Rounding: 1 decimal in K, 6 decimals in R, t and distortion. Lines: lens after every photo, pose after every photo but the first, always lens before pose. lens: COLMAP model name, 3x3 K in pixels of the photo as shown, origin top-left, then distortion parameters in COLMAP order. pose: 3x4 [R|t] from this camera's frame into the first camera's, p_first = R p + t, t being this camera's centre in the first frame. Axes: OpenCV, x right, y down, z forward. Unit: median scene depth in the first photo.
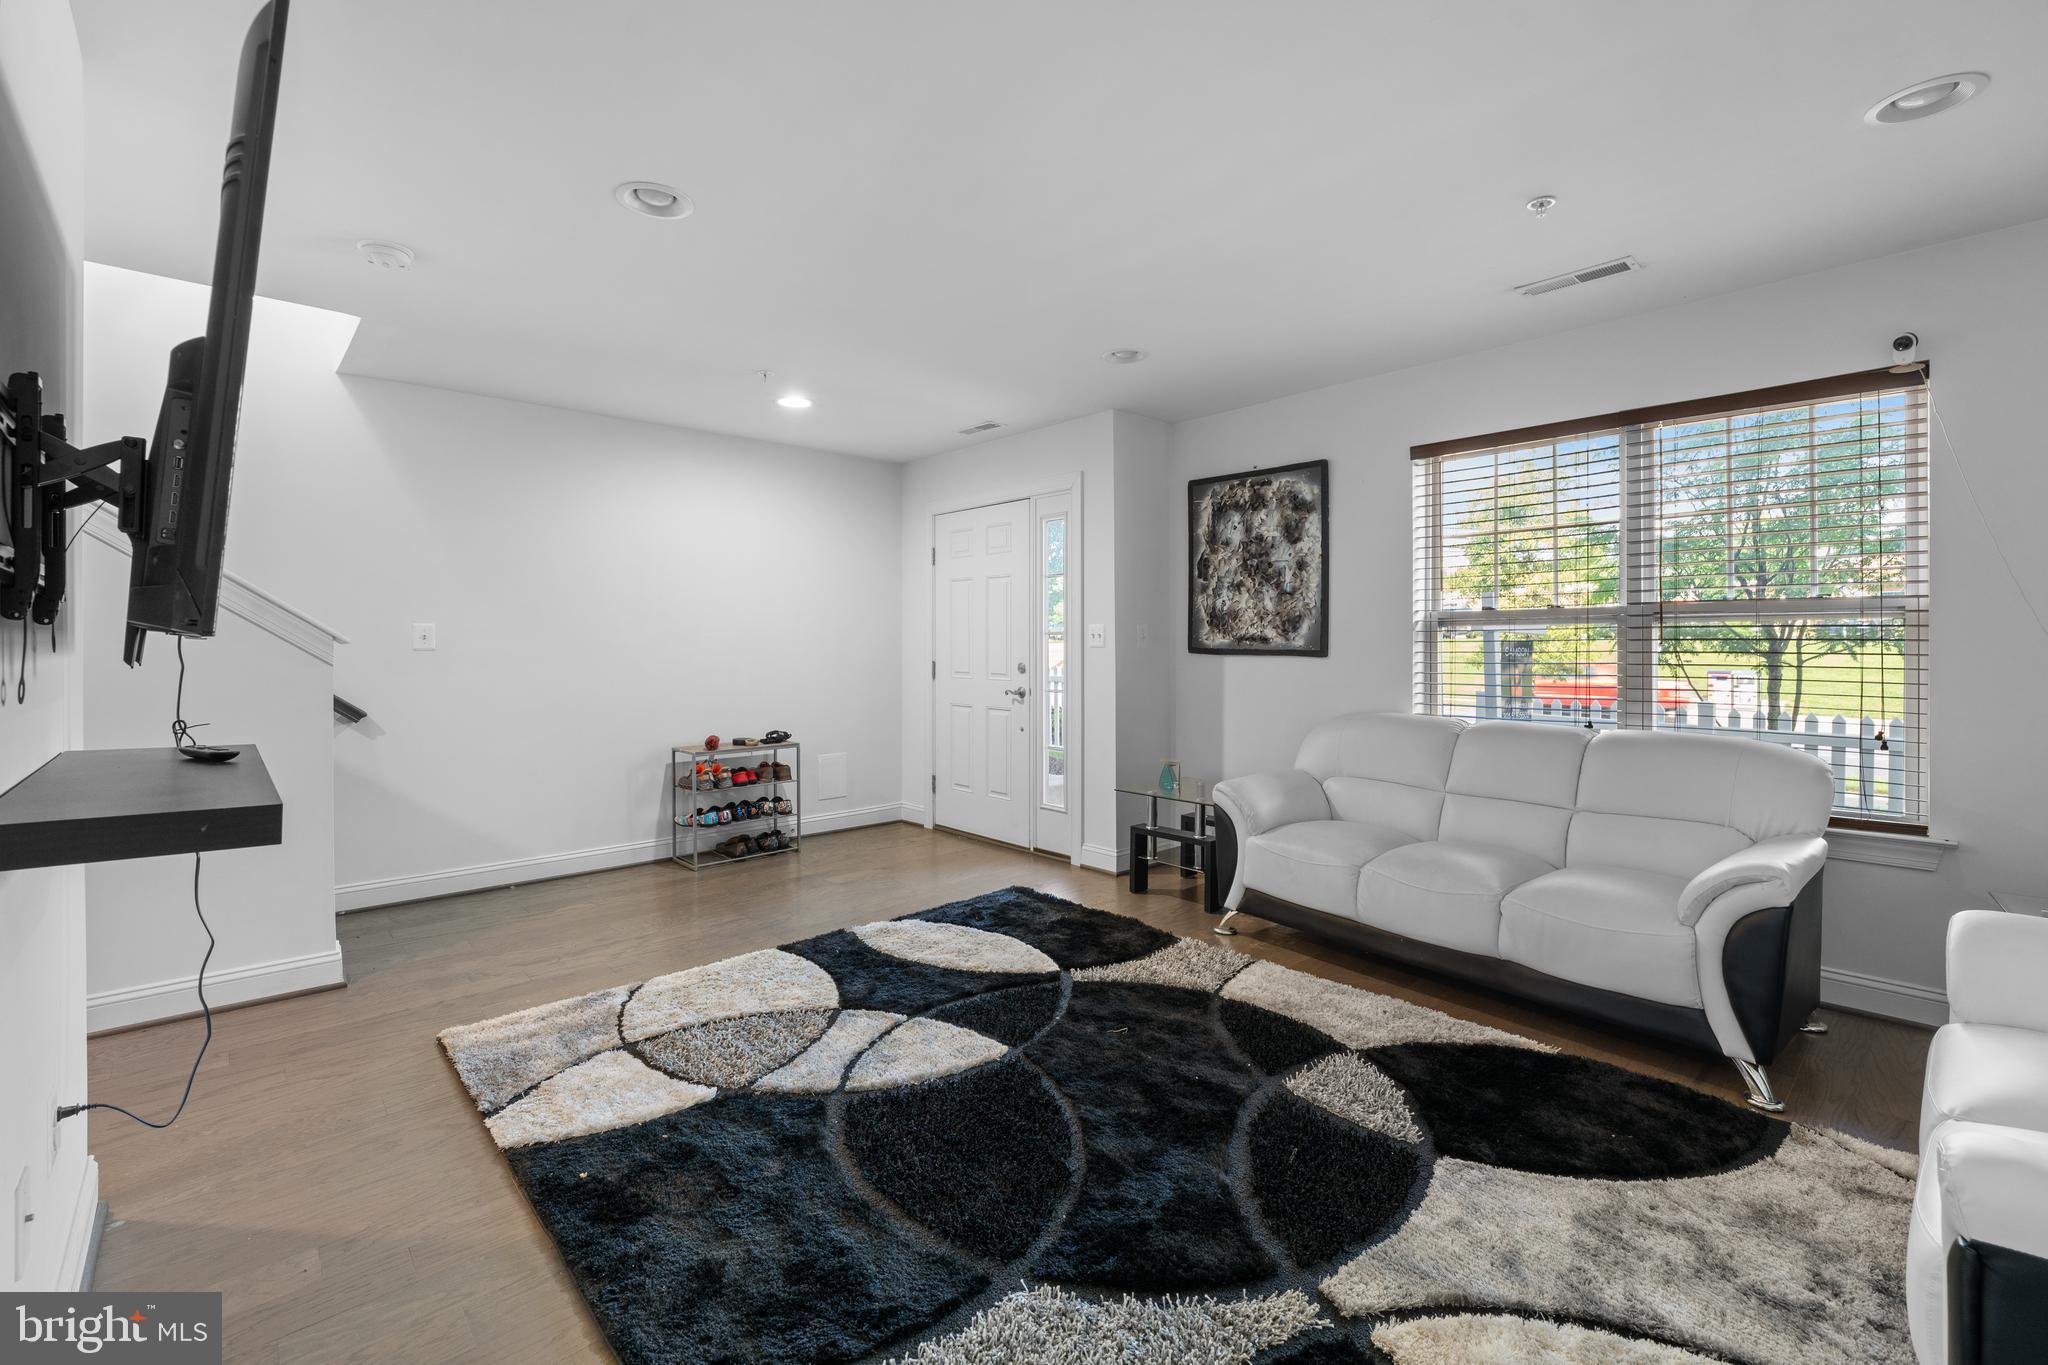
lens RADIAL K [[884.1, 0, 1012.0], [0, 884.1, 639.2], [0, 0, 1]] dist [-0.001449, -0.000208]
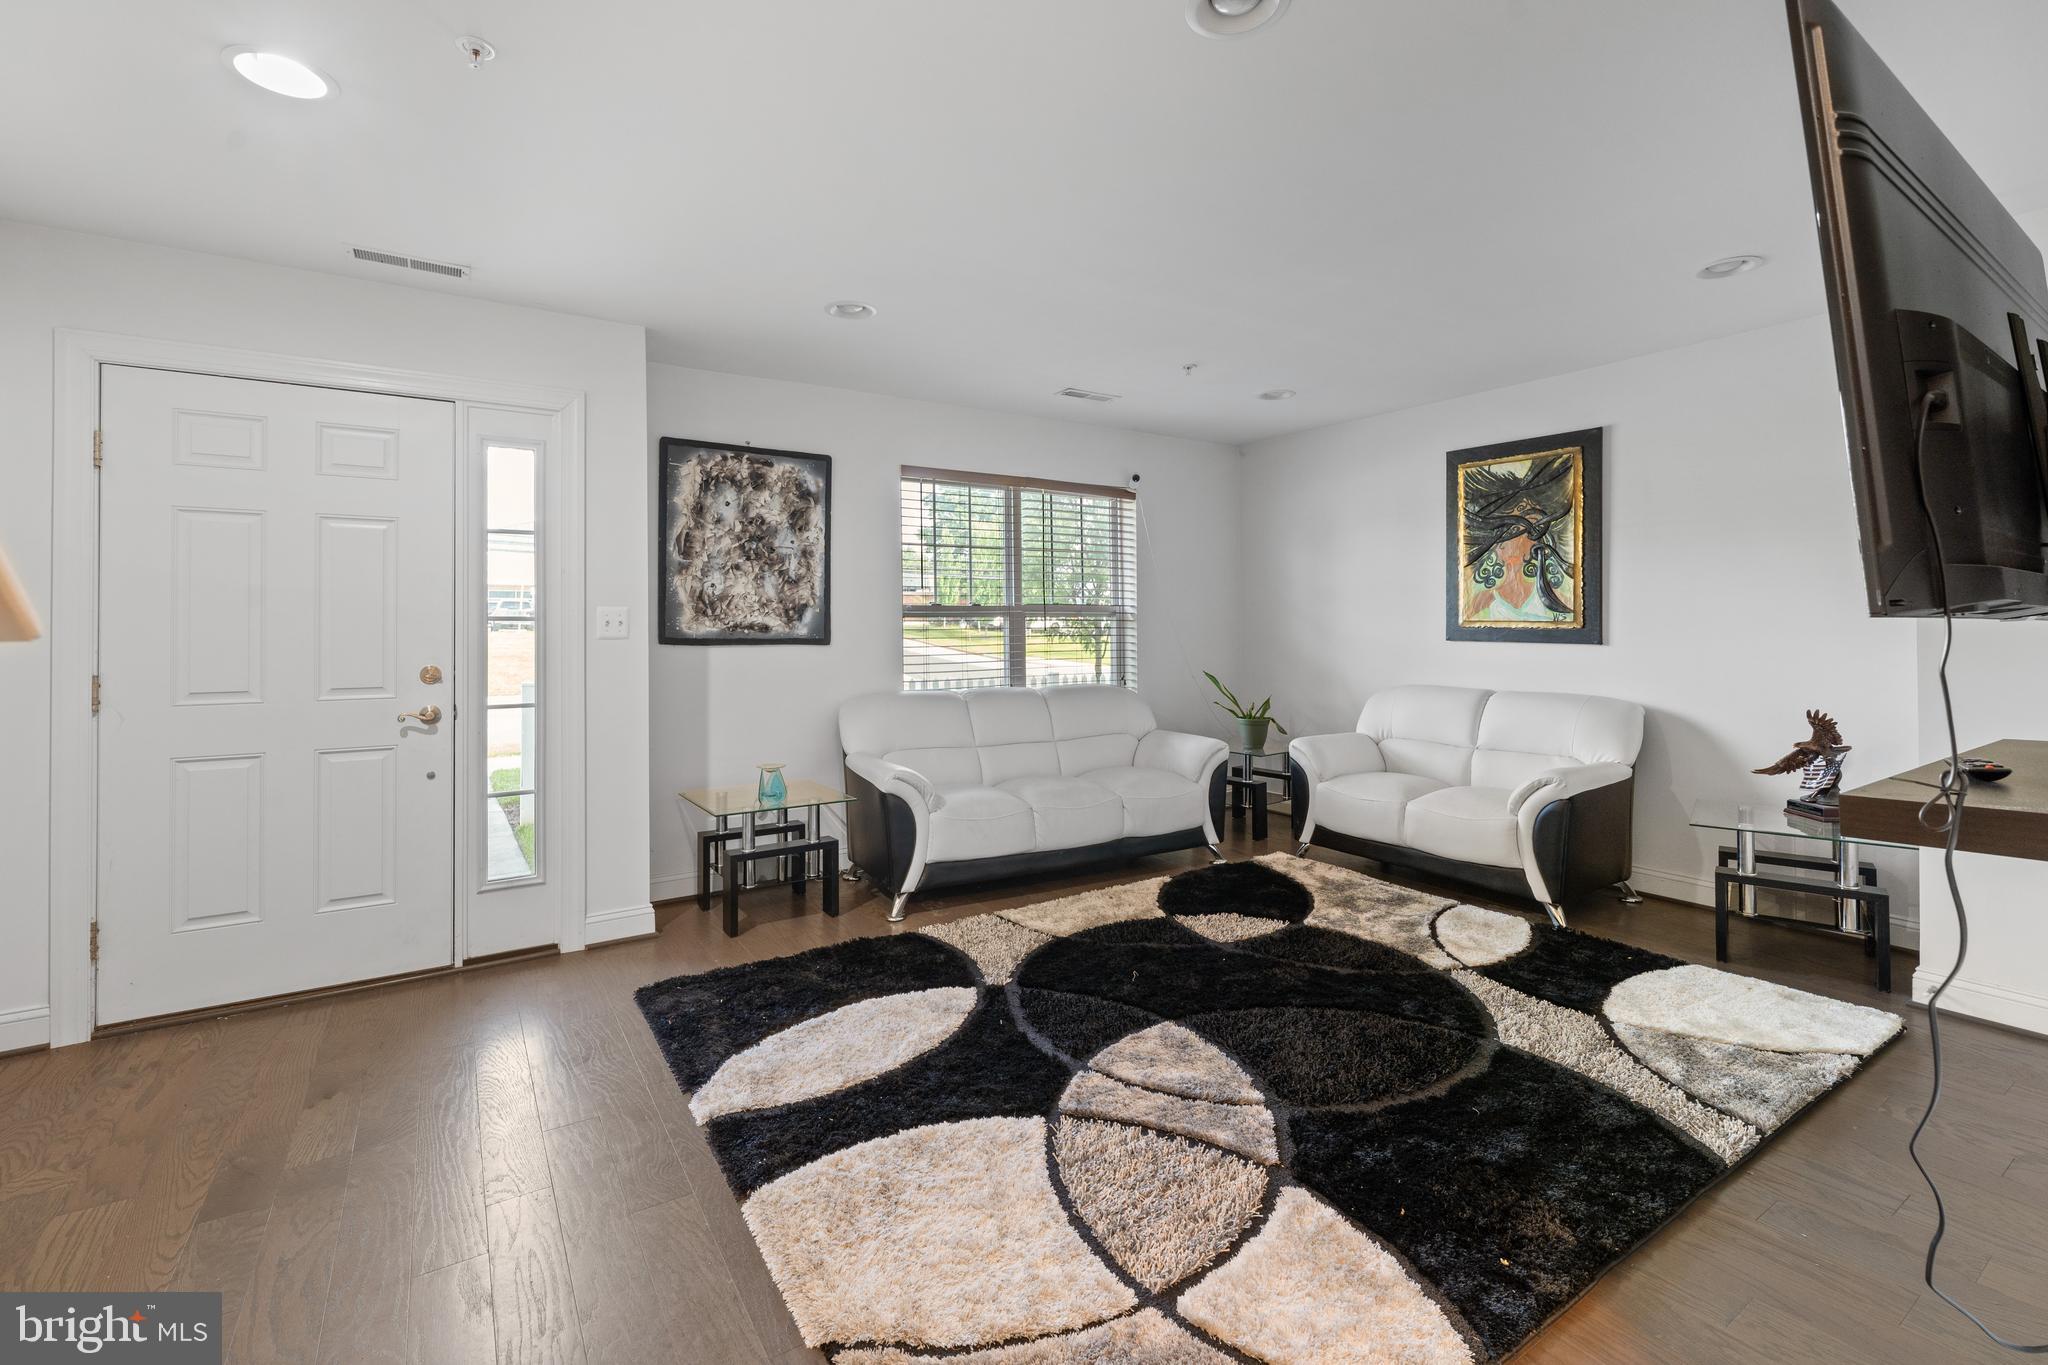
lens RADIAL K [[897.1, 0, 1020.1], [0, 897.1, 615.3], [0, 0, 1]] dist [0.007782, -0.000082]
pose [[0.155597, 0.012054, 0.987747, -0.633201], [-0.001022, 0.999927, -0.012041, -0.001874], [-0.987820, 0.000864, 0.155598, 0.589752]]
